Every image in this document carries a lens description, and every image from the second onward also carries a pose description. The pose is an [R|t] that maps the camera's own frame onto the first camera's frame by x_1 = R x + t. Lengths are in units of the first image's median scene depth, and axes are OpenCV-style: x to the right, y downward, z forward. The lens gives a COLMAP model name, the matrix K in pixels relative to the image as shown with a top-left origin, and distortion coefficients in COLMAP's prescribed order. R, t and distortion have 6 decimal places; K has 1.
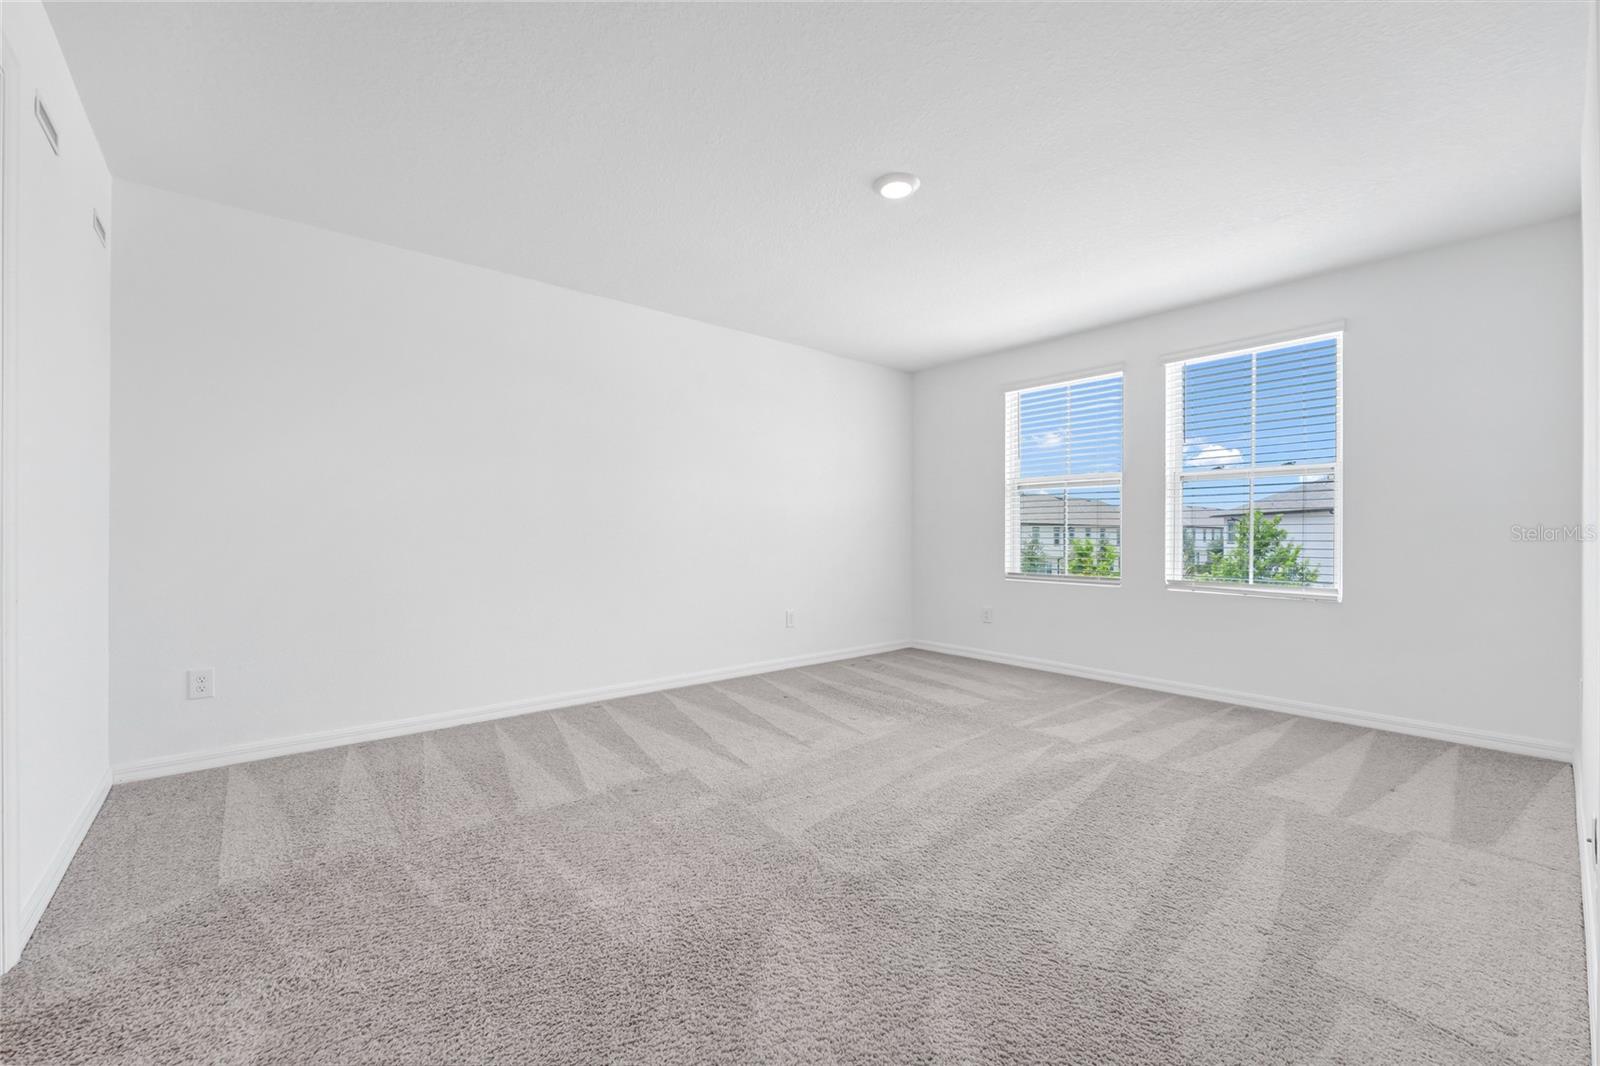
lens RADIAL K [[672.9, 0, 800.0], [0, 672.9, 533.0], [0, 0, 1]] dist [0.002224, 0.000216]
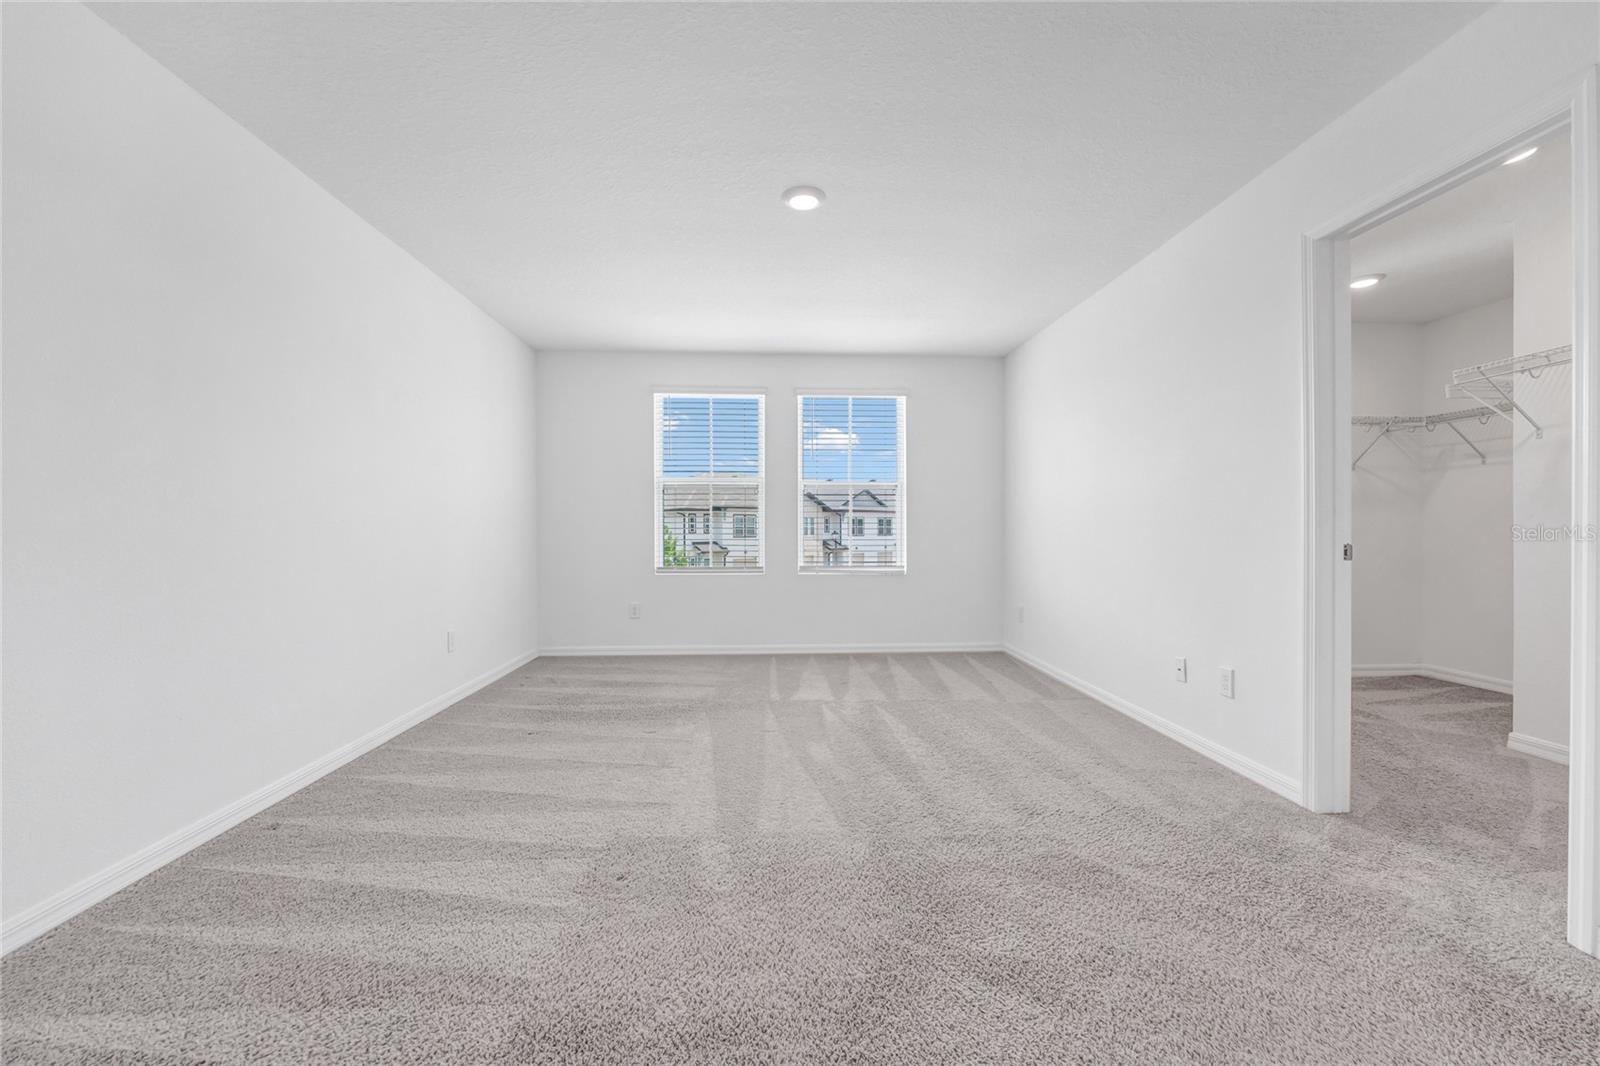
lens RADIAL K [[660.3, 0, 800.6], [0, 660.3, 536.5], [0, 0, 1]] dist [-0.000833, -0.000079]
pose [[0.582030, -0.011236, 0.813089, -0.557154], [0.000293, 0.999907, 0.013609, -0.004116], [-0.813167, -0.007683, 0.581980, 0.322601]]
